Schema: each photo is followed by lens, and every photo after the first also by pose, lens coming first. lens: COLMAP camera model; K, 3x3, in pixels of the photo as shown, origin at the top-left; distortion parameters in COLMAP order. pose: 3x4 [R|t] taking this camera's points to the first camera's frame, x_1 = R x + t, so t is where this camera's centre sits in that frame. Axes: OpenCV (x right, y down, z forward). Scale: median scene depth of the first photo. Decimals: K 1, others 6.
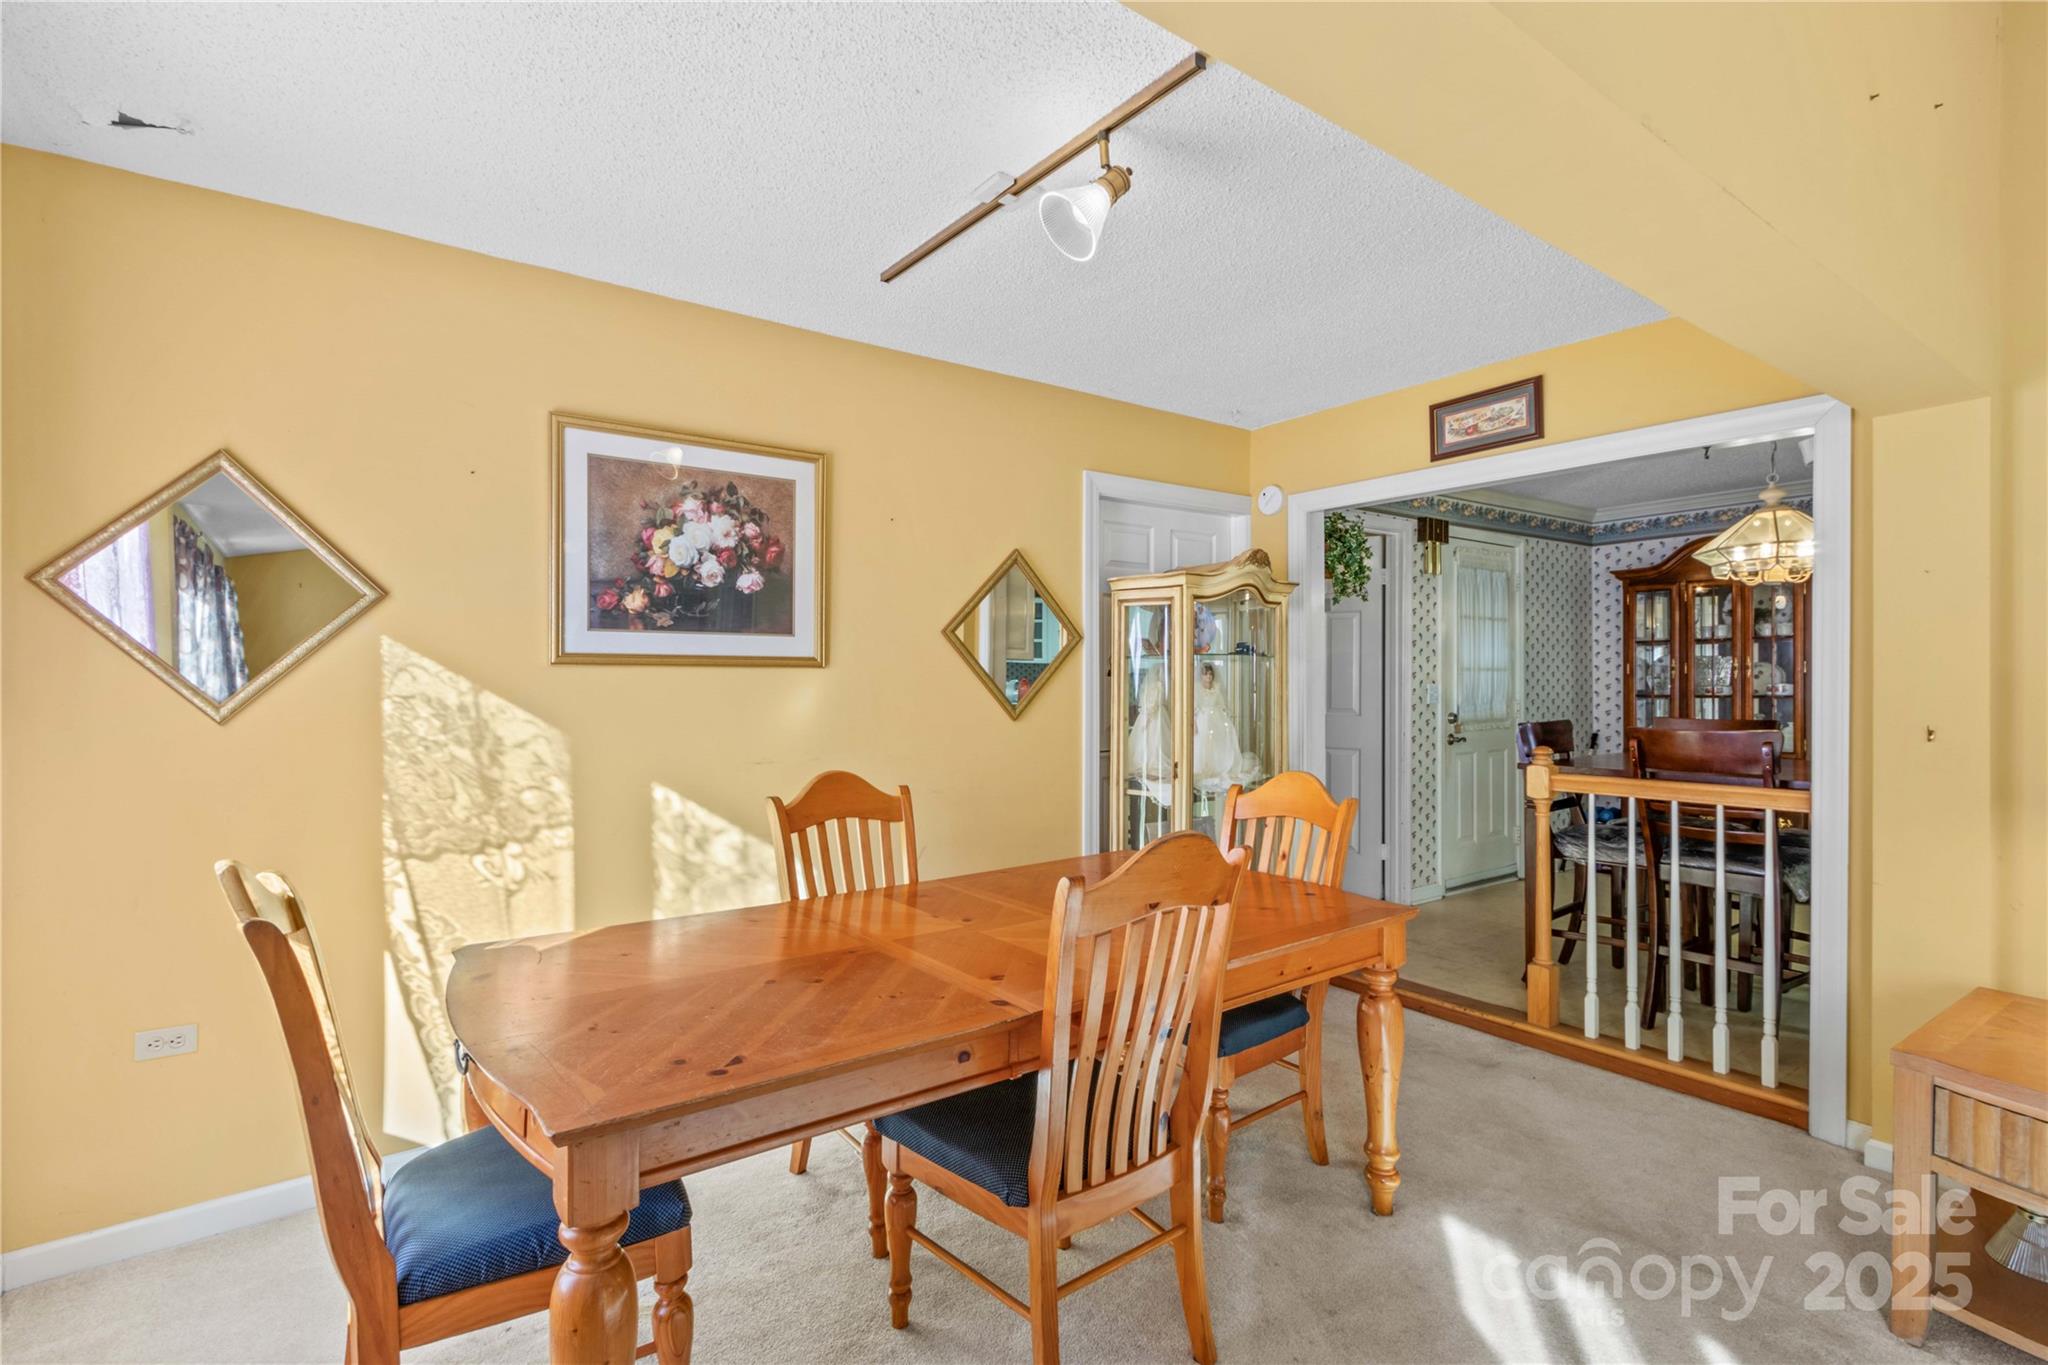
lens RADIAL K [[945.3, 0, 1006.5], [0, 945.3, 675.8], [0, 0, 1]] dist [-0.003153, -0.000443]
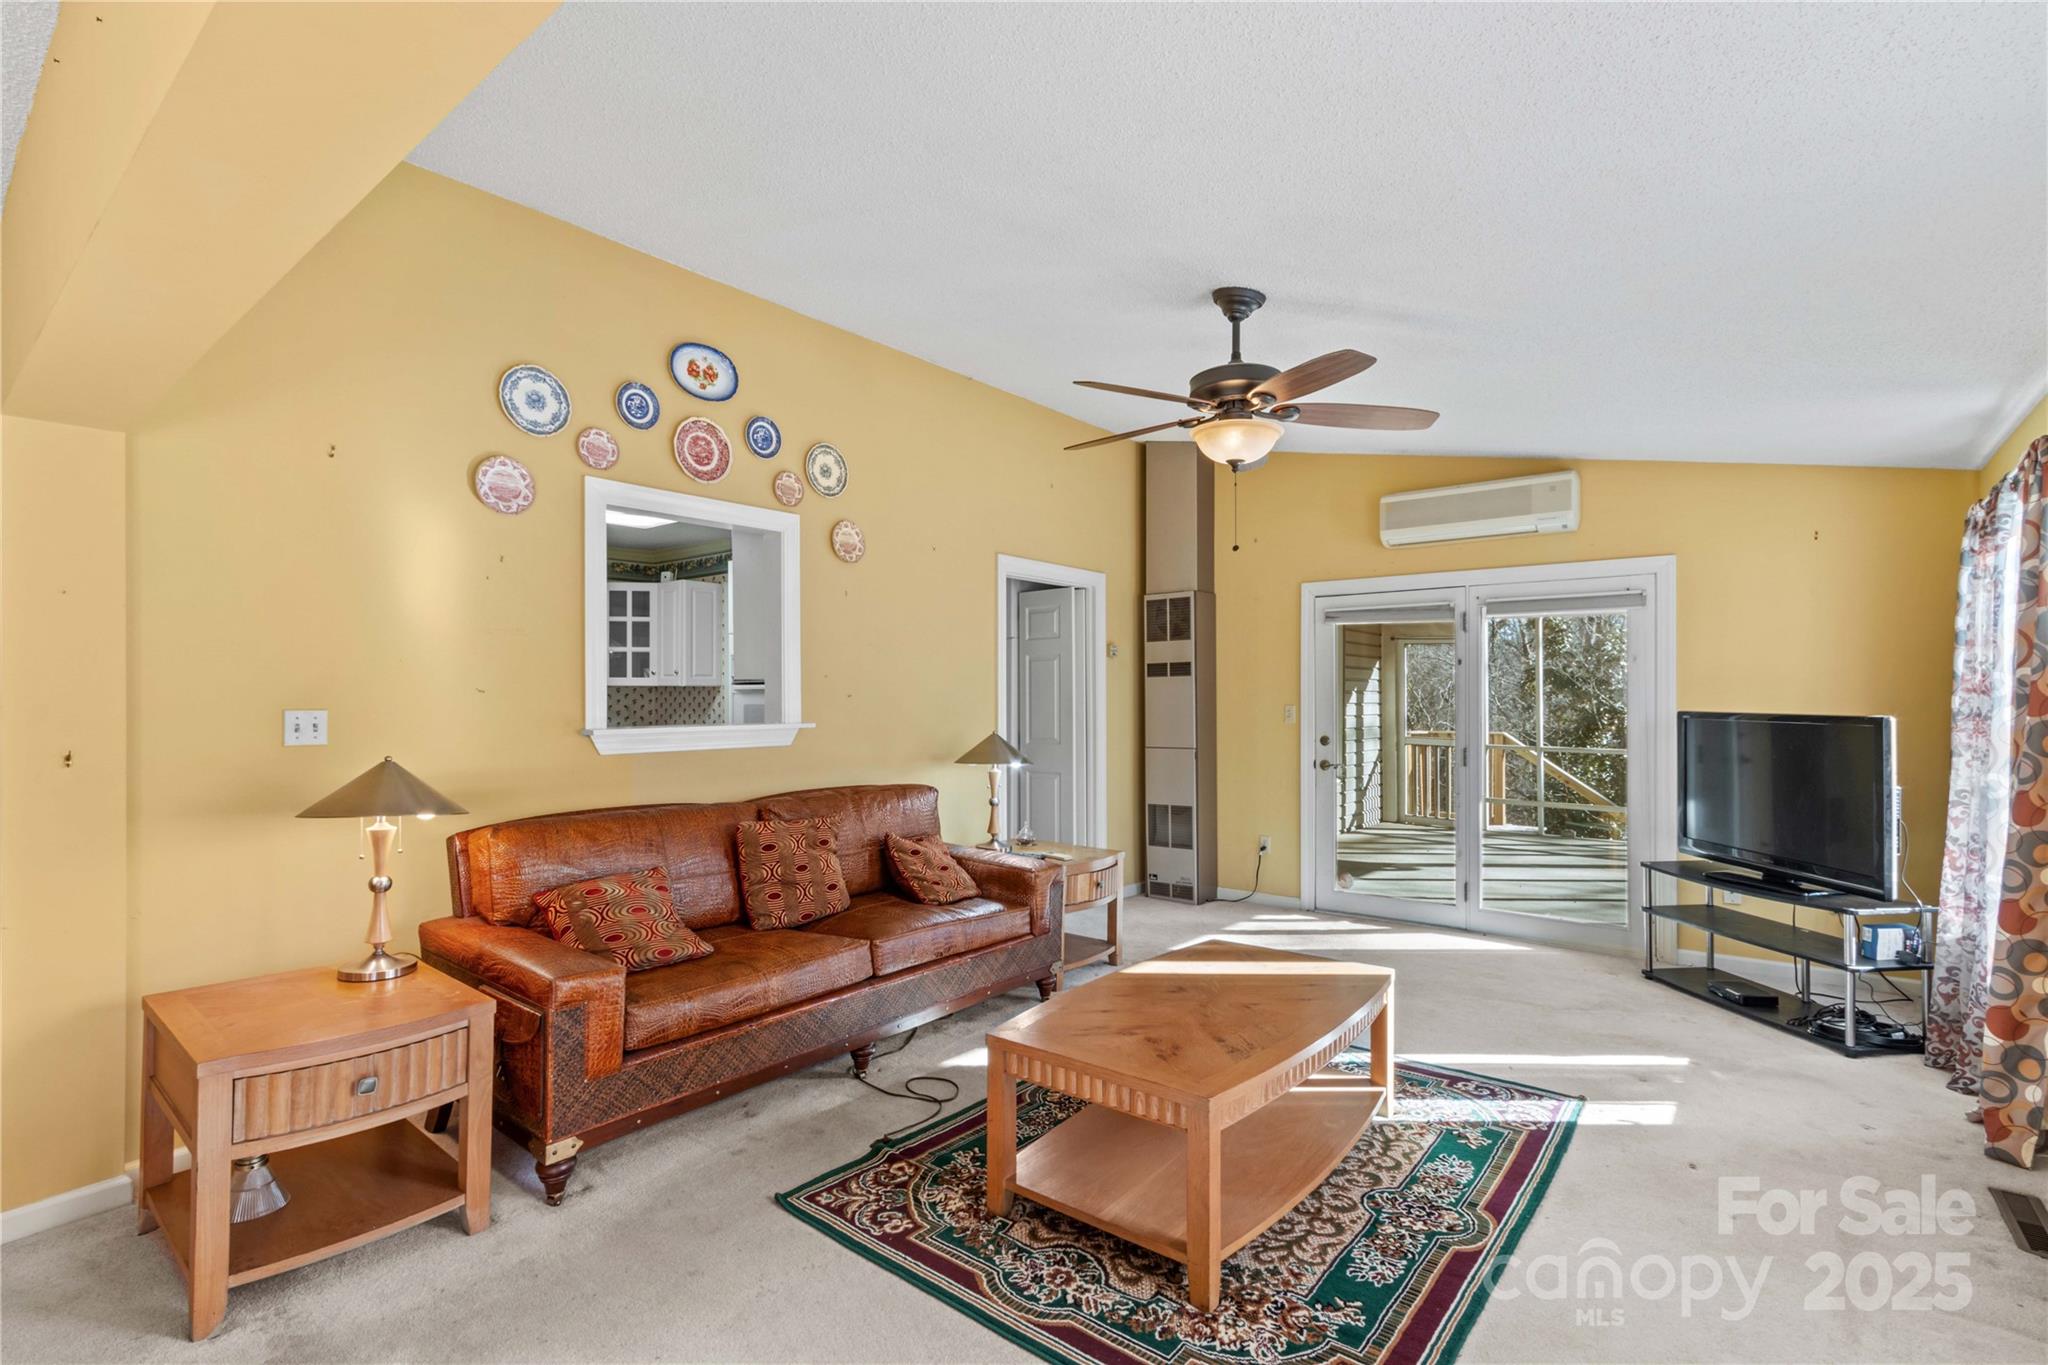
lens RADIAL K [[945.3, 0, 1024.0], [0, 945.3, 685.0], [0, 0, 1]] dist [-0.003153, -0.000443]
pose [[-0.266754, 0.023766, 0.963472, -0.206724], [-0.000835, 0.999690, -0.024891, 0.007299], [-0.963764, -0.007444, -0.266652, 0.284804]]
